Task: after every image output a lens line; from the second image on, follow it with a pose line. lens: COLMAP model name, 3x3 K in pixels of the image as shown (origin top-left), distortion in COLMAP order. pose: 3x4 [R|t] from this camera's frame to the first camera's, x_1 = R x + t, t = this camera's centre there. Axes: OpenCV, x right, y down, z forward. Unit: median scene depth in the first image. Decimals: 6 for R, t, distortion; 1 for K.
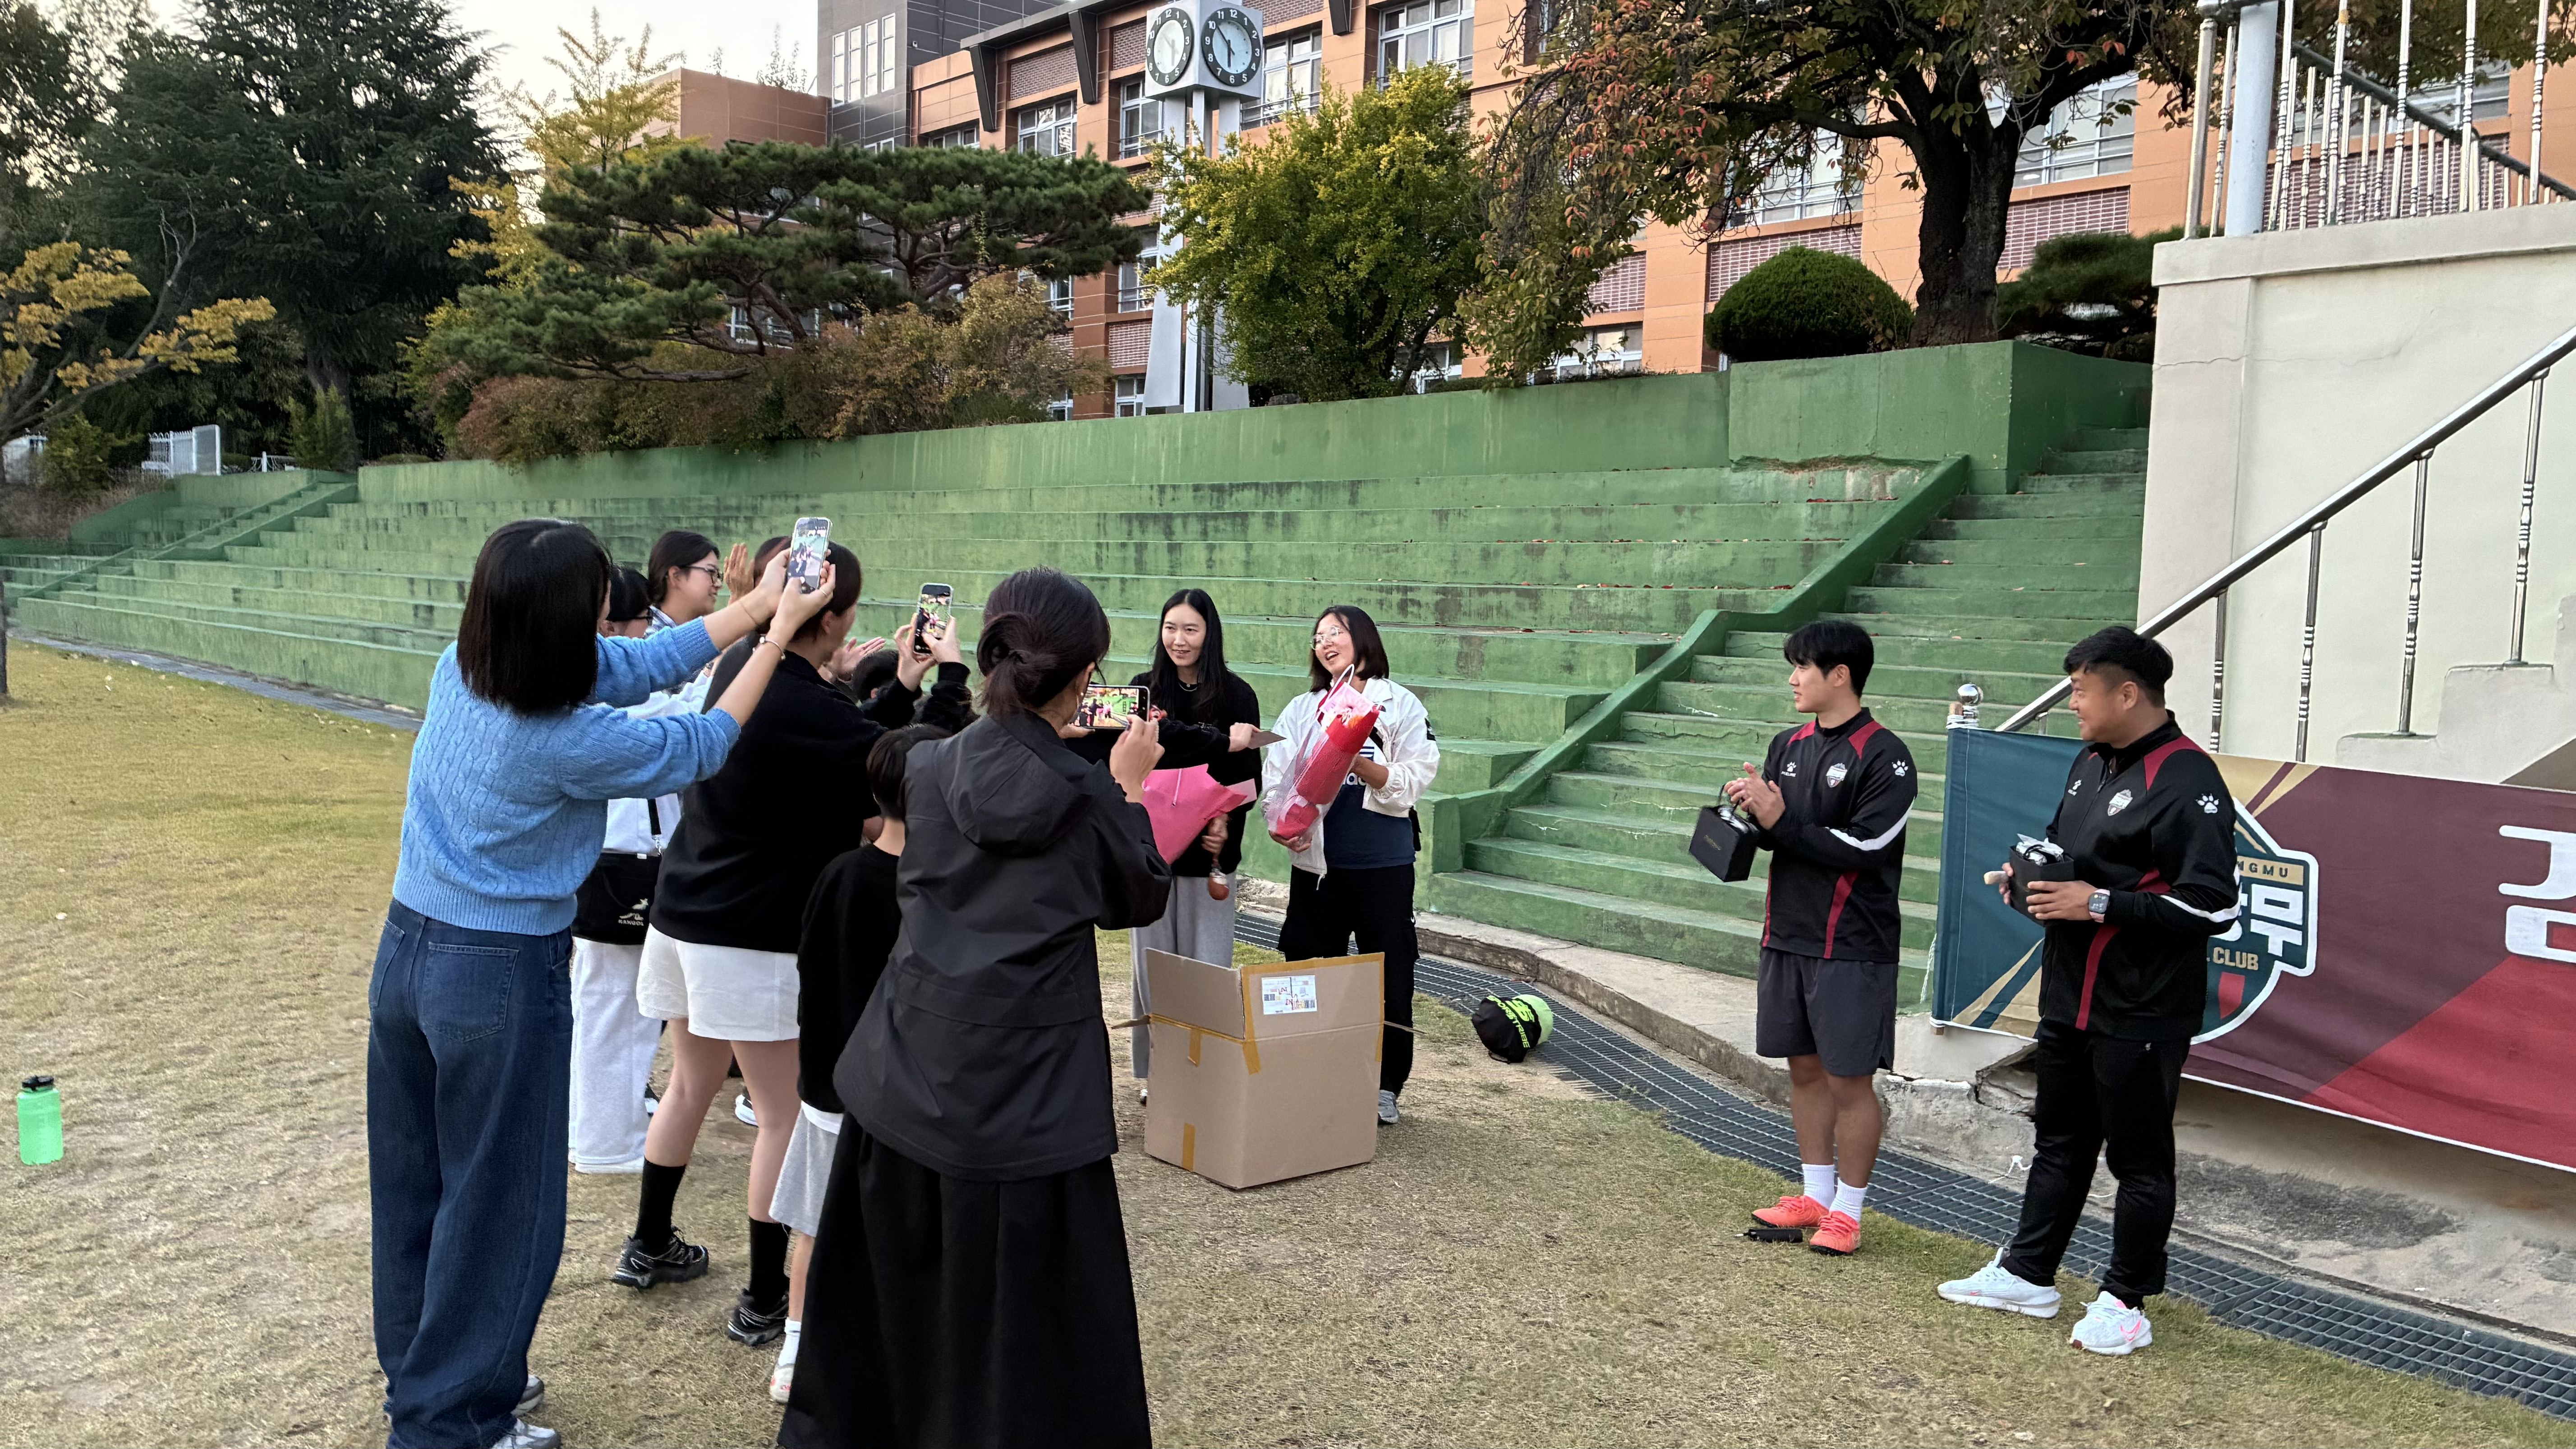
lens RADIAL K [[1938.9, 0, 1247.7], [0, 1938.9, 715.4], [0, 0, 1]] dist [0.017390, -0.005326]
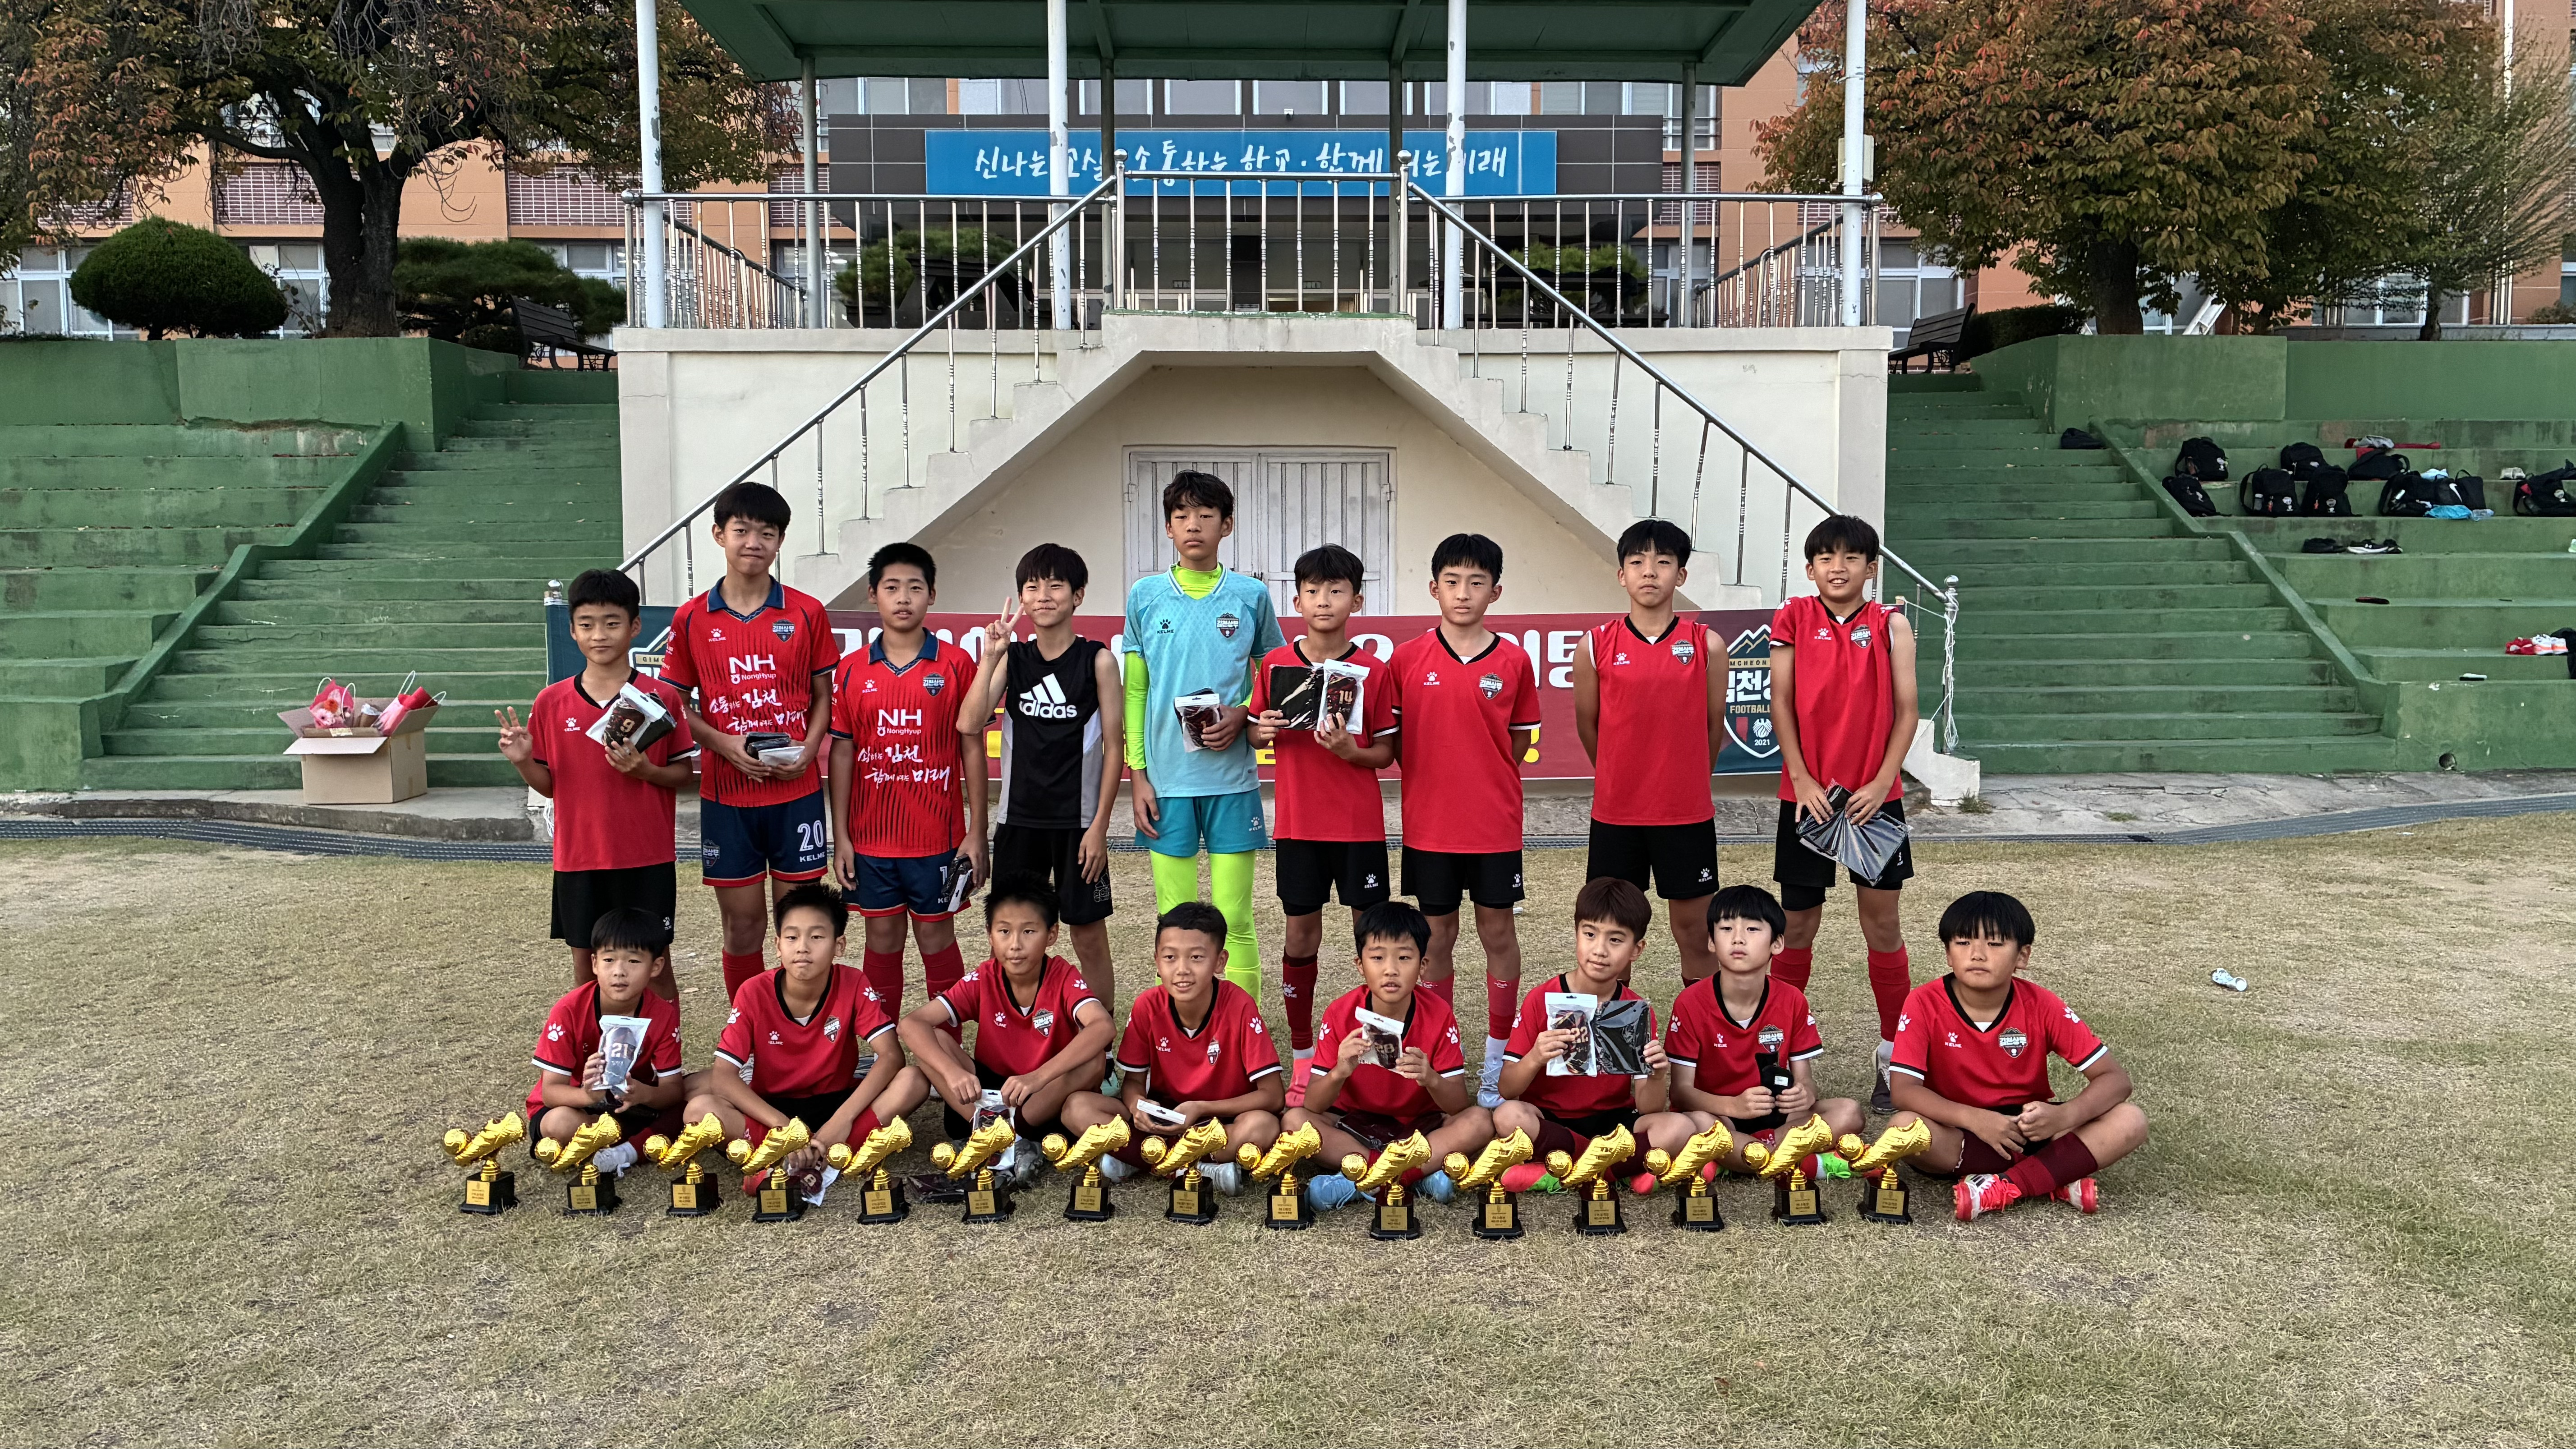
lens RADIAL K [[1945.8, 0, 1297.2], [0, 1945.8, 693.5], [0, 0, 1]] dist [0.040637, -0.031404]
pose [[0.637075, -0.097141, 0.764656, -0.263919], [0.076112, 0.995107, 0.063004, 0.012425], [-0.767035, 0.018061, 0.641351, -0.305651]]
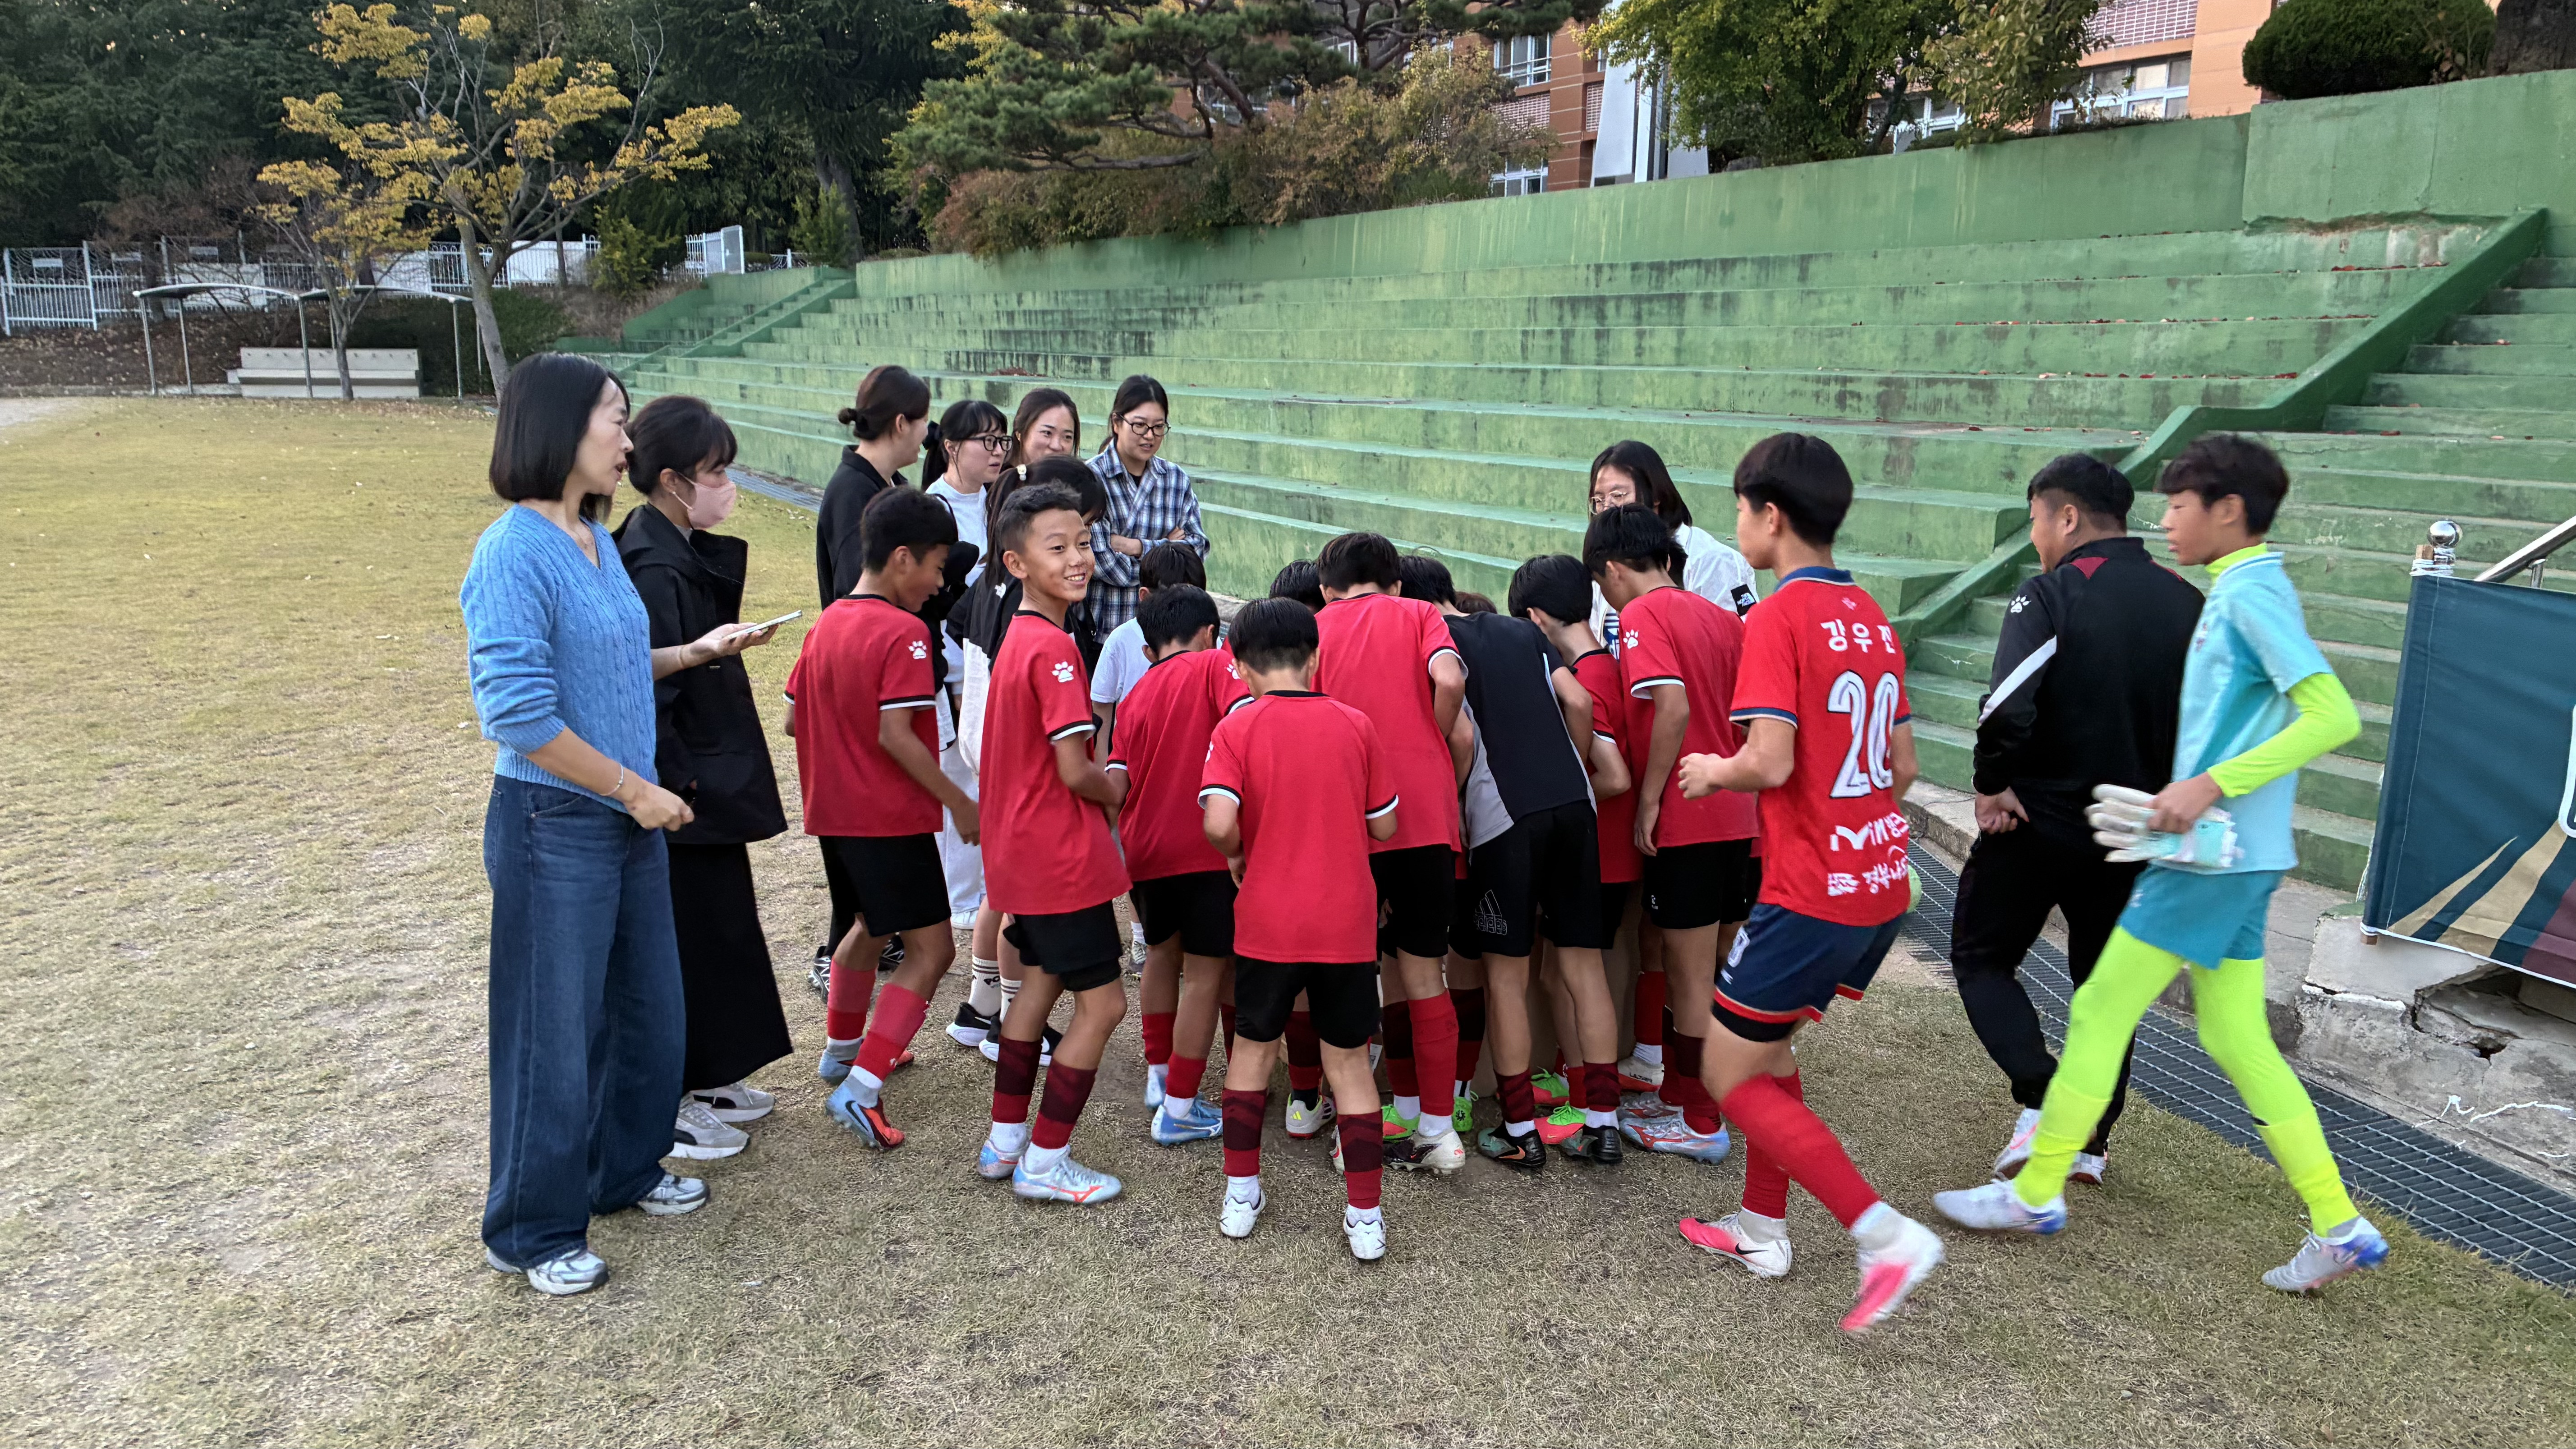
lens RADIAL K [[1933.7, 0, 1290.9], [0, 1933.7, 752.2], [0, 0, 1]] dist [0.021027, -0.002749]
pose [[0.973544, 0.030100, -0.226509, 0.041845], [-0.000055, 0.991317, 0.131493, -0.012621], [0.228500, -0.128001, 0.965092, 0.044727]]
